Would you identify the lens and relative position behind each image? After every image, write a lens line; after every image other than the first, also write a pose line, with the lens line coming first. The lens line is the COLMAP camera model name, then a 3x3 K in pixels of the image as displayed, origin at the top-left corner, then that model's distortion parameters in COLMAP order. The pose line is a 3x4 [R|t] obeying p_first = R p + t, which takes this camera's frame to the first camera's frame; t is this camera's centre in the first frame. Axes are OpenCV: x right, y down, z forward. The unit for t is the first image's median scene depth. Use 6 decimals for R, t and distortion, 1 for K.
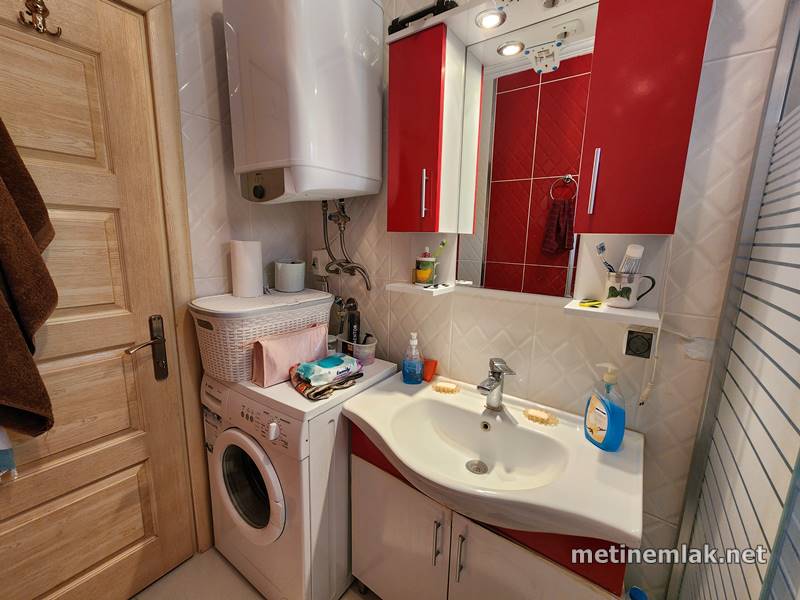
lens RADIAL K [[330.4, 0, 400.0], [0, 330.4, 300.0], [0, 0, 1]] dist [0.000294, -0.000250]
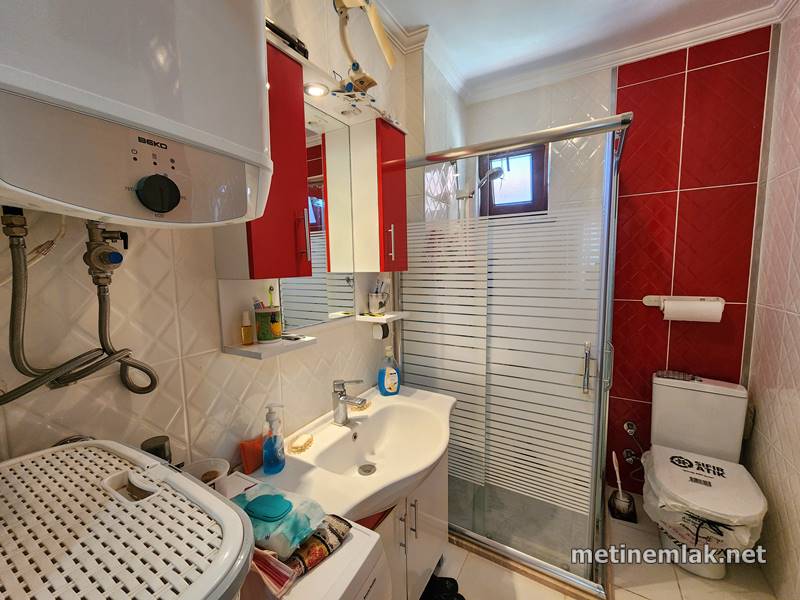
lens RADIAL K [[330.4, 0, 400.0], [0, 330.4, 300.0], [0, 0, 1]] dist [0.000294, -0.000250]
pose [[-0.093768, -0.125960, 0.987594, -0.784585], [0.209627, 0.967229, 0.143266, -0.201774], [-0.973275, 0.220460, -0.064291, 0.763002]]
